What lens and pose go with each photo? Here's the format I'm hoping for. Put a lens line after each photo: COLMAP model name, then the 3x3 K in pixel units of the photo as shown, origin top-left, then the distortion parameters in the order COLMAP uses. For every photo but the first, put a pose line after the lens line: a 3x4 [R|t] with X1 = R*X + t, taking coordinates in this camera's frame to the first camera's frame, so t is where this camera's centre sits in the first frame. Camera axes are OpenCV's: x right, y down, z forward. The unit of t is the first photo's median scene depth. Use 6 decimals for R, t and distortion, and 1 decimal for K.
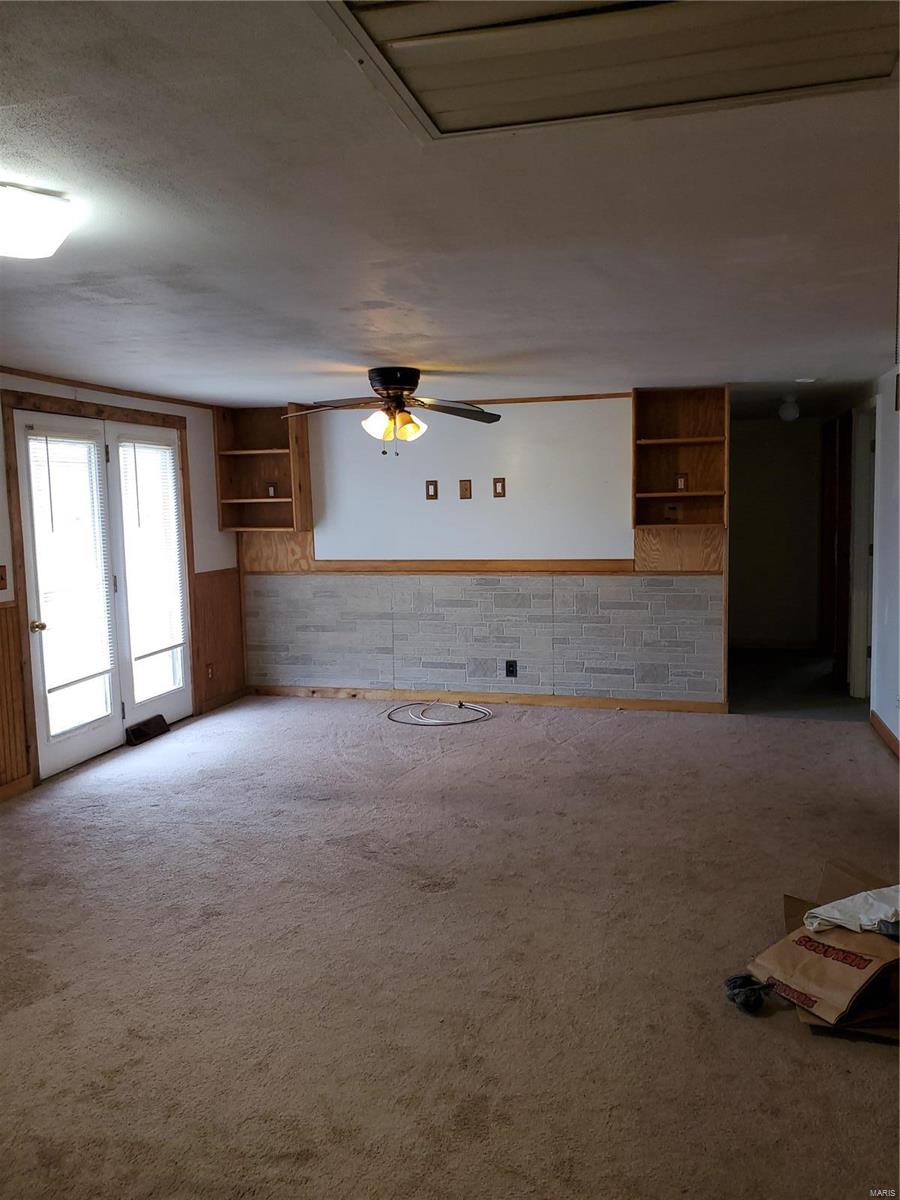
lens RADIAL K [[929.8, 0, 452.5], [0, 929.8, 601.4], [0, 0, 1]] dist [0.010468, 0.005213]
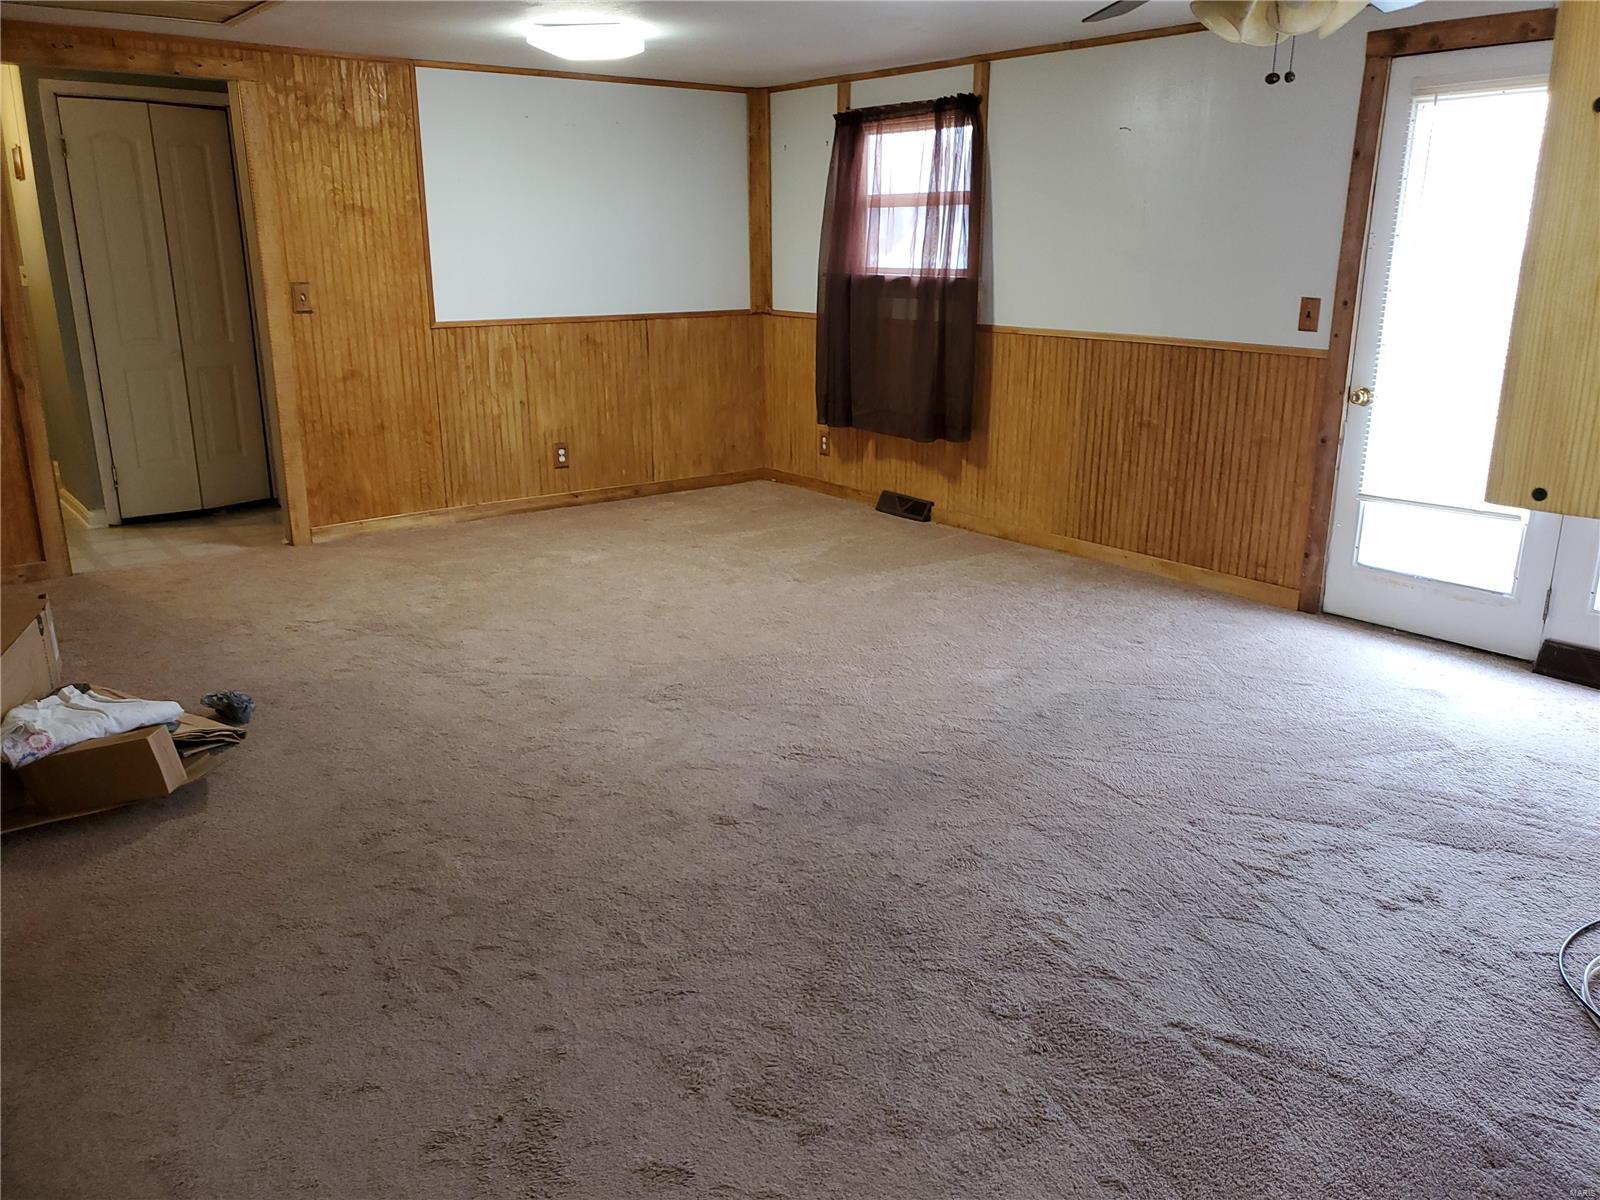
lens RADIAL K [[1239.7, 0, 801.6], [0, 1239.7, 594.9], [0, 0, 1]] dist [0.010468, 0.005213]
pose [[-0.629517, 0.236606, -0.740085, 0.529854], [-0.065556, 0.932936, 0.354023, -0.135494], [0.774216, 0.271381, -0.571788, 1.270189]]
